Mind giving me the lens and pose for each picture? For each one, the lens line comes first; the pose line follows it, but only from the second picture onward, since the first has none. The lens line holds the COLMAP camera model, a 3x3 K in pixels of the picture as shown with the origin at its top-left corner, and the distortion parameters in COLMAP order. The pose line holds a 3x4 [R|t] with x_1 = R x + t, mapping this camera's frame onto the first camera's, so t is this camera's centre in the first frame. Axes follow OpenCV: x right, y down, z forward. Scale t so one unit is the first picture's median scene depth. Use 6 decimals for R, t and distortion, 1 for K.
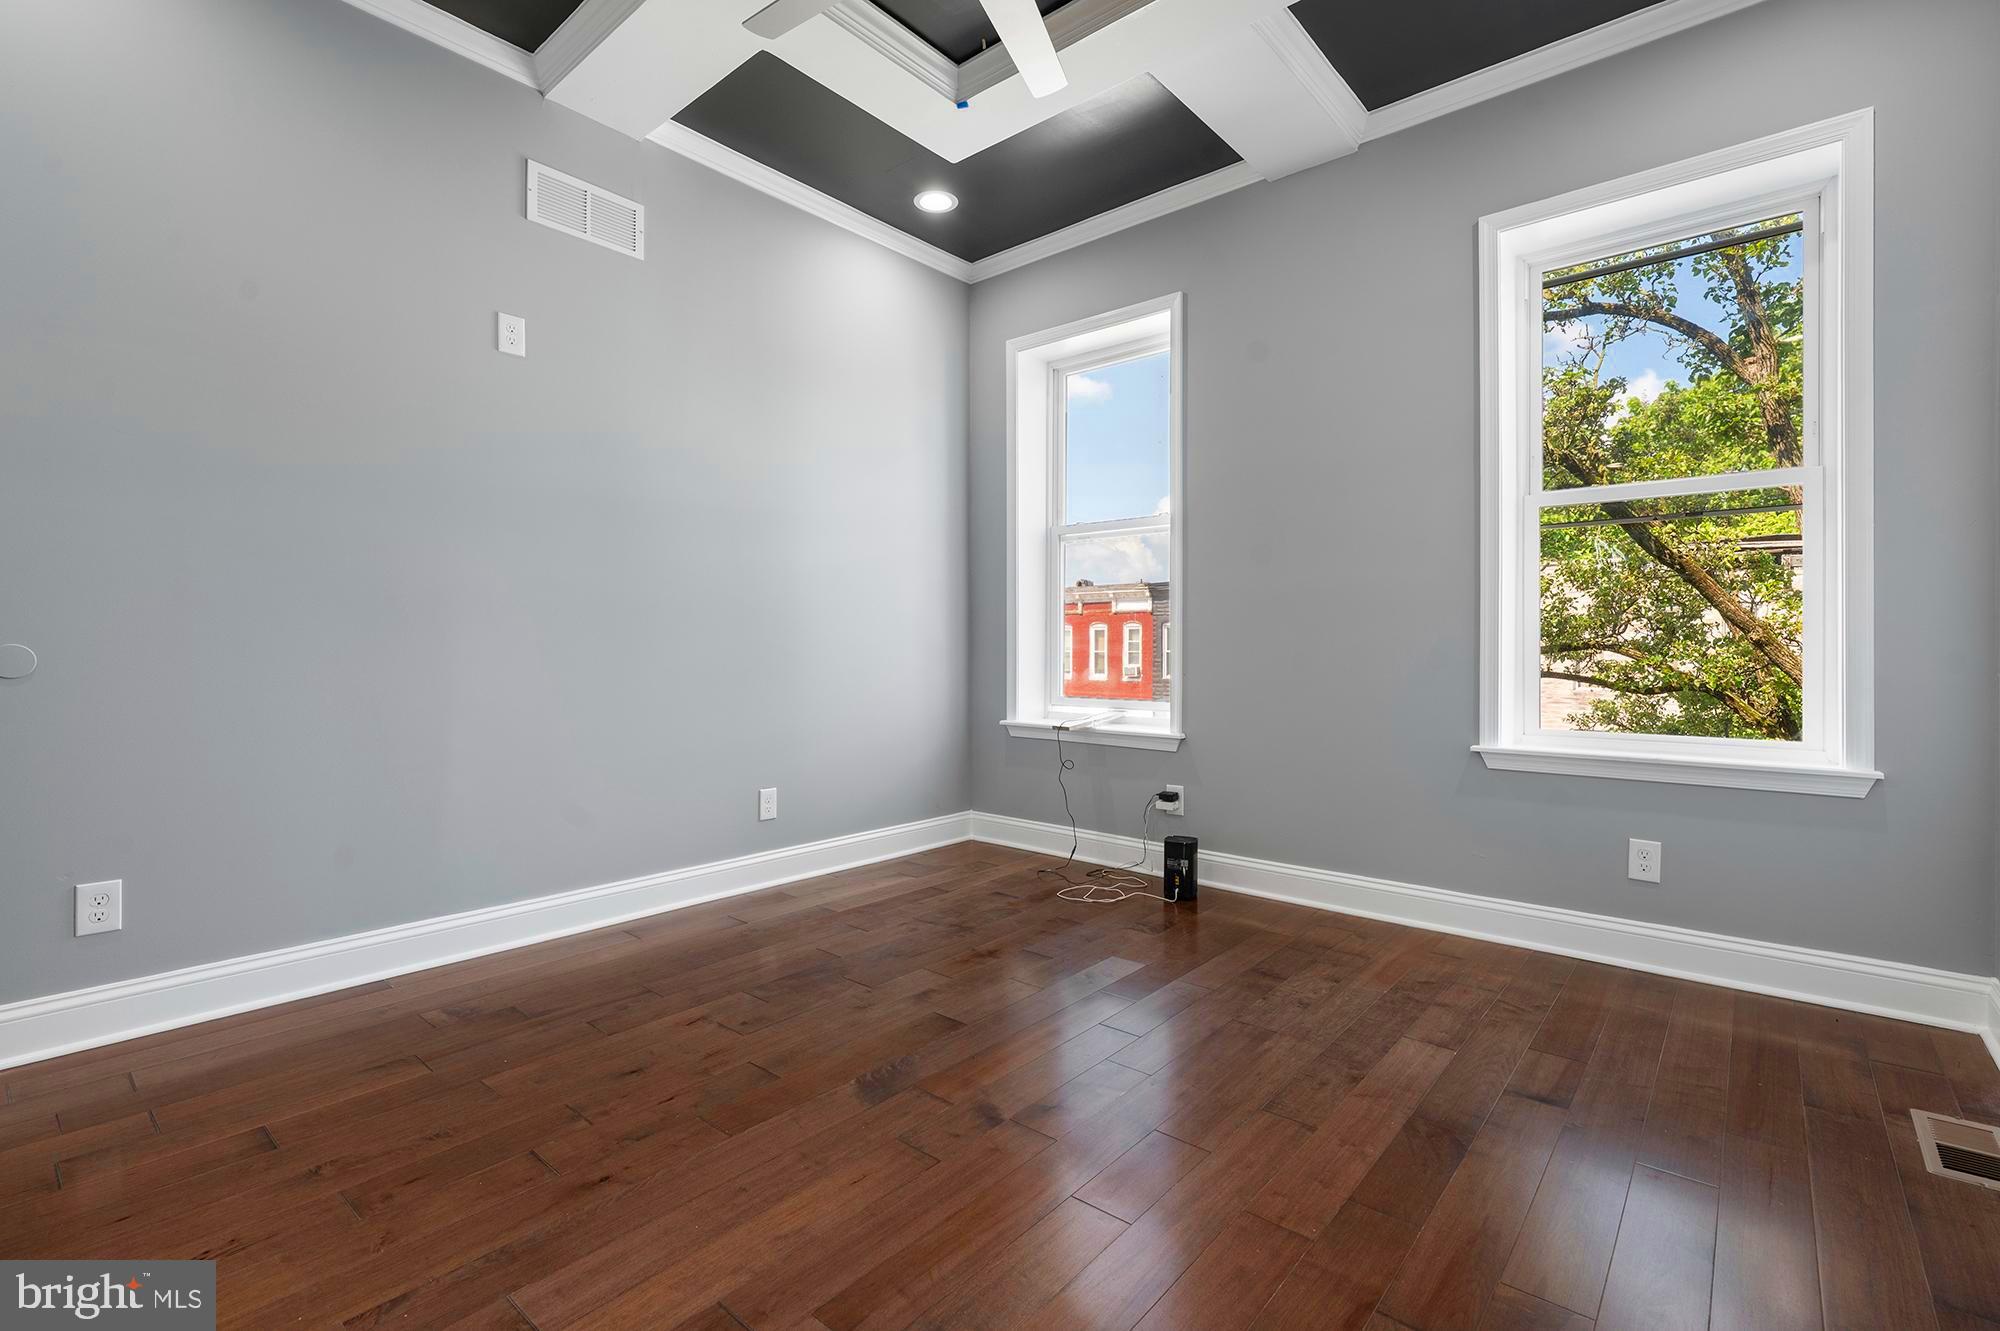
lens RADIAL K [[898.0, 0, 1004.7], [0, 898.0, 643.2], [0, 0, 1]] dist [-0.001570, -0.000285]
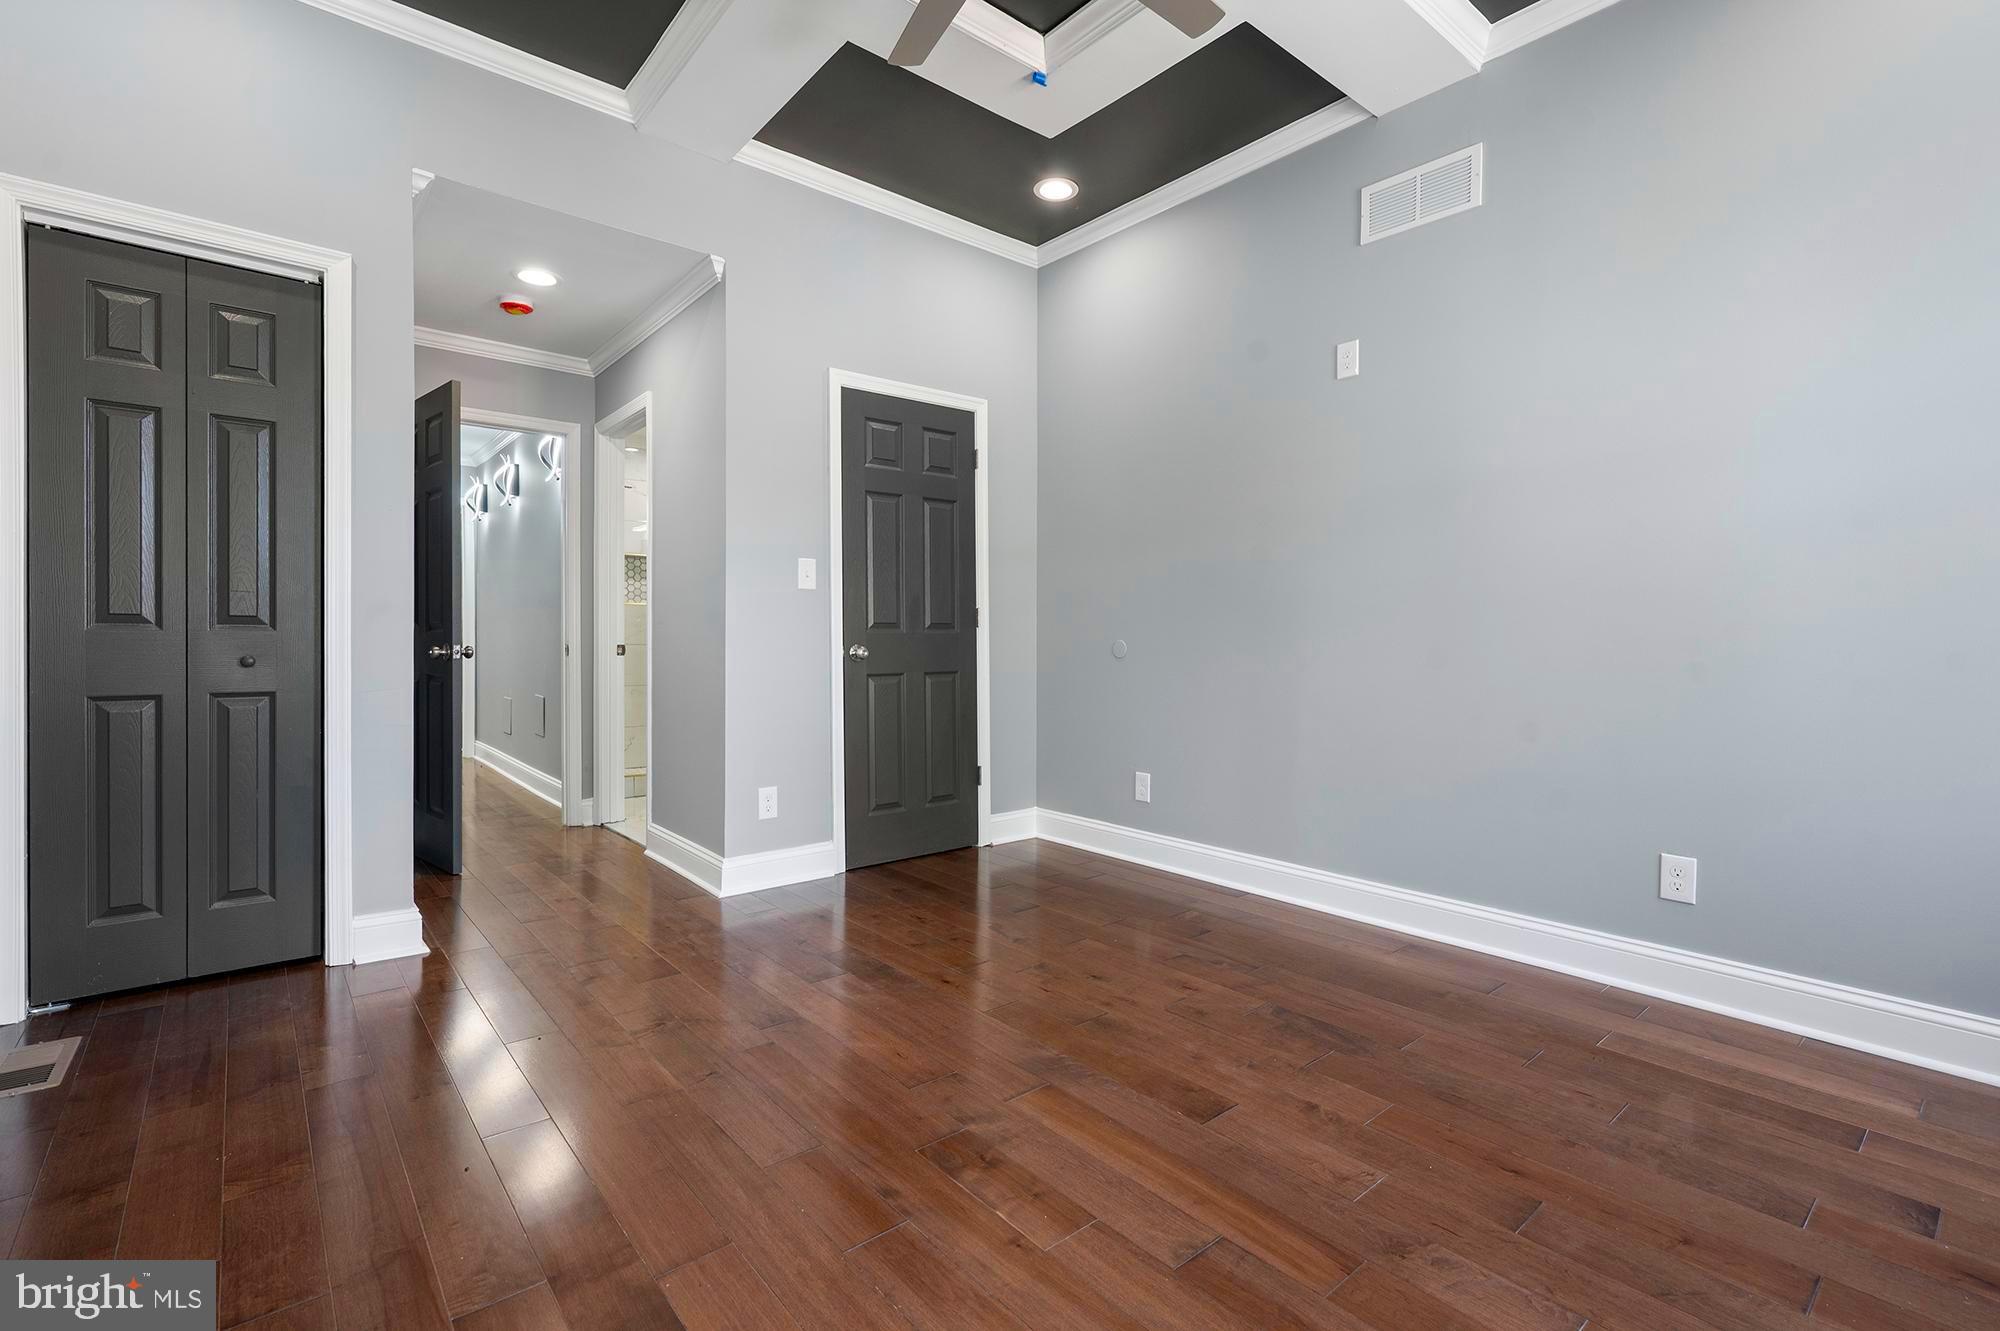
lens RADIAL K [[898.0, 0, 1004.7], [0, 898.0, 643.2], [0, 0, 1]] dist [-0.001570, -0.000285]
pose [[-0.165521, -0.004787, -0.986195, 0.702500], [-0.008786, 0.999956, -0.003379, 0.014002], [0.986167, 0.008106, -0.165556, 0.894365]]
